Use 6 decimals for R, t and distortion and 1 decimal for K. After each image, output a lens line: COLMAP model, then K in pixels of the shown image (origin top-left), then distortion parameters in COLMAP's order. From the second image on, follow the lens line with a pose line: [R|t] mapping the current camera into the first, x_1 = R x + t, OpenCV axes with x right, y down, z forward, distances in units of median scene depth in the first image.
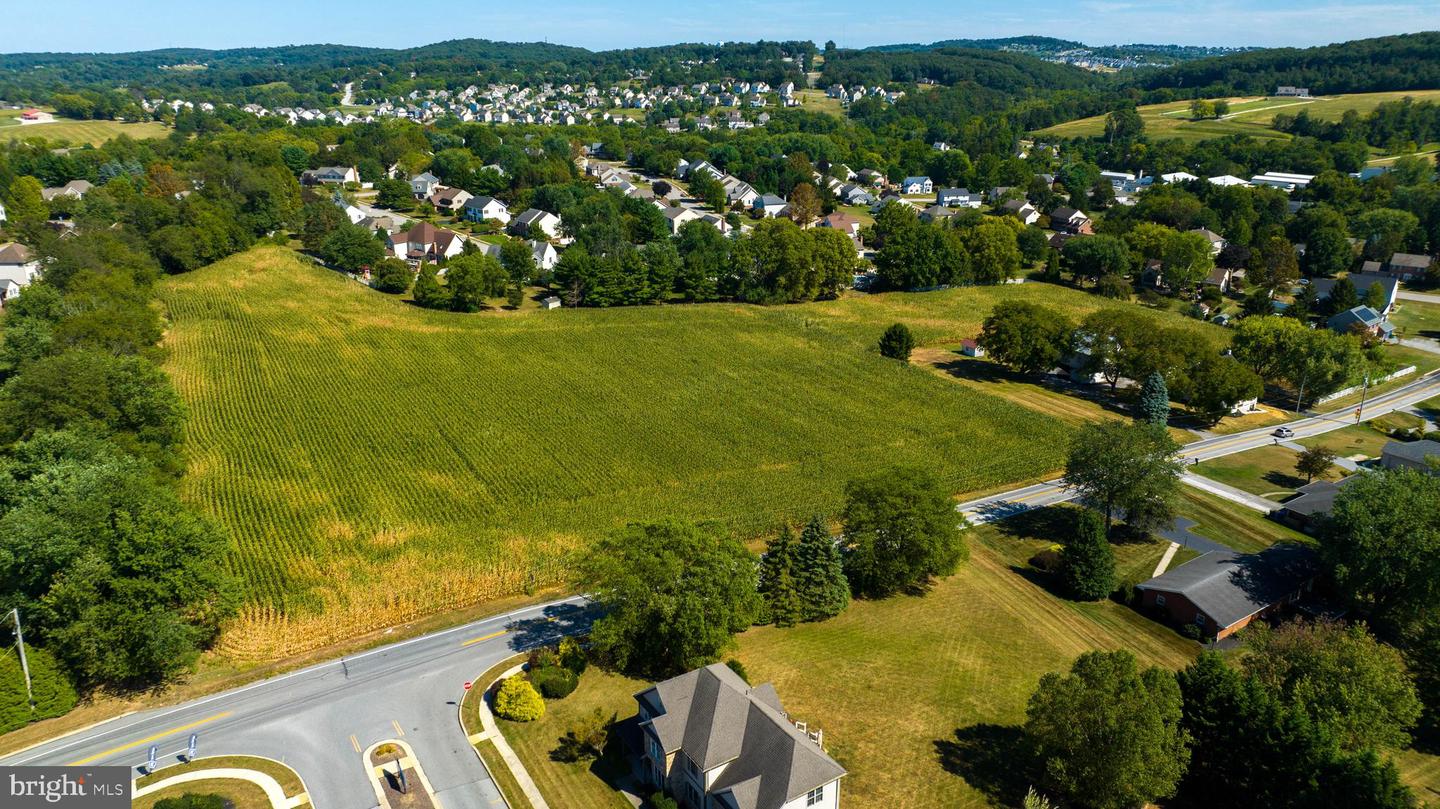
lens RADIAL K [[1015.0, 0, 726.5], [0, 1015.0, 401.4], [0, 0, 1]] dist [-0.030909, 0.034678]
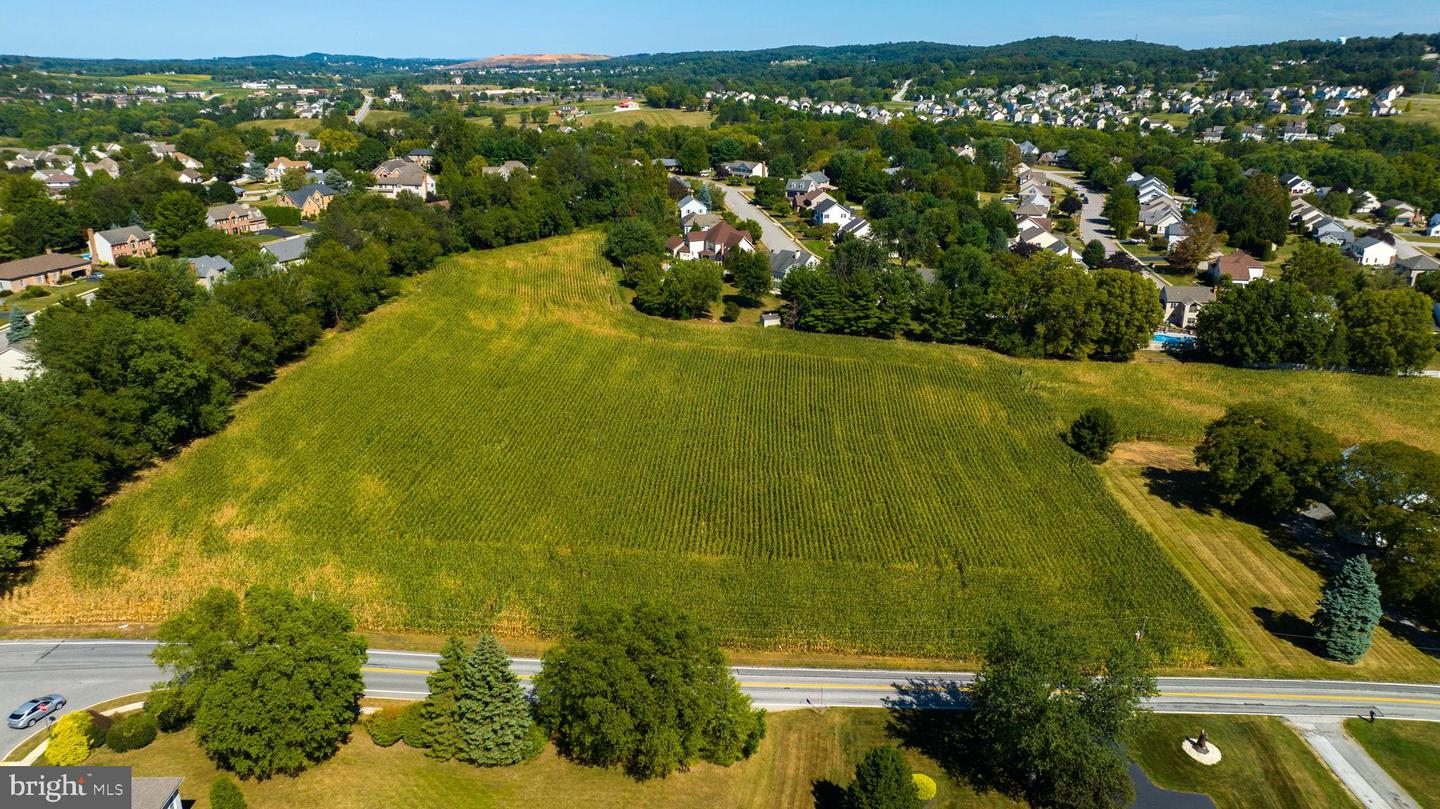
lens RADIAL K [[1015.0, 0, 726.5], [0, 1015.0, 401.4], [0, 0, 1]] dist [-0.030909, 0.034678]
pose [[0.848640, 0.170209, -0.500838, 0.094897], [-0.169161, 0.984423, 0.047921, -0.021359], [0.501193, 0.044054, 0.864213, 0.061507]]
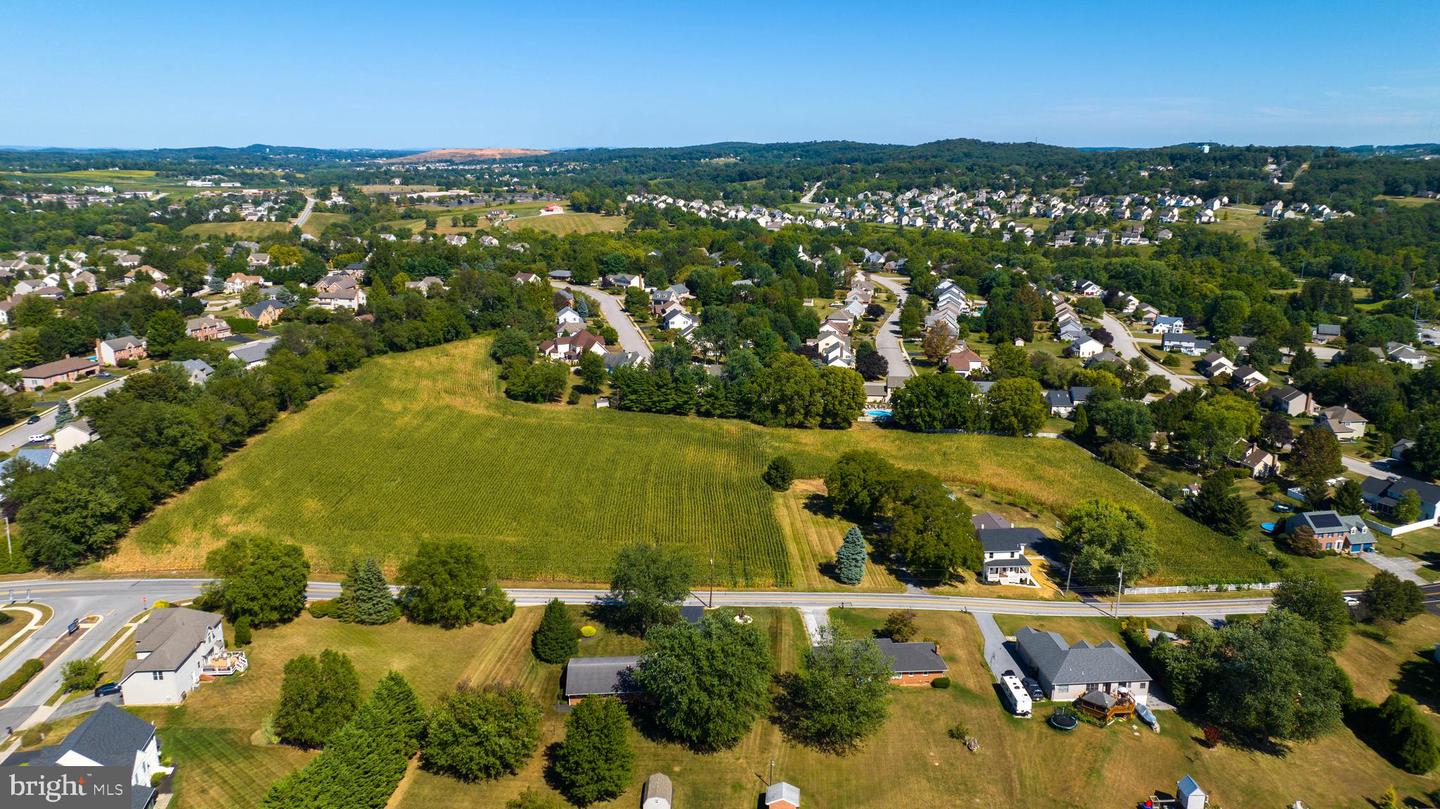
lens RADIAL K [[1015.0, 0, 726.5], [0, 1015.0, 401.4], [0, 0, 1]] dist [-0.030909, 0.034678]
pose [[0.876847, 0.120579, -0.465403, 0.201128], [-0.158491, 0.986422, -0.043040, -0.023783], [0.453894, 0.111502, 0.884052, -0.029939]]
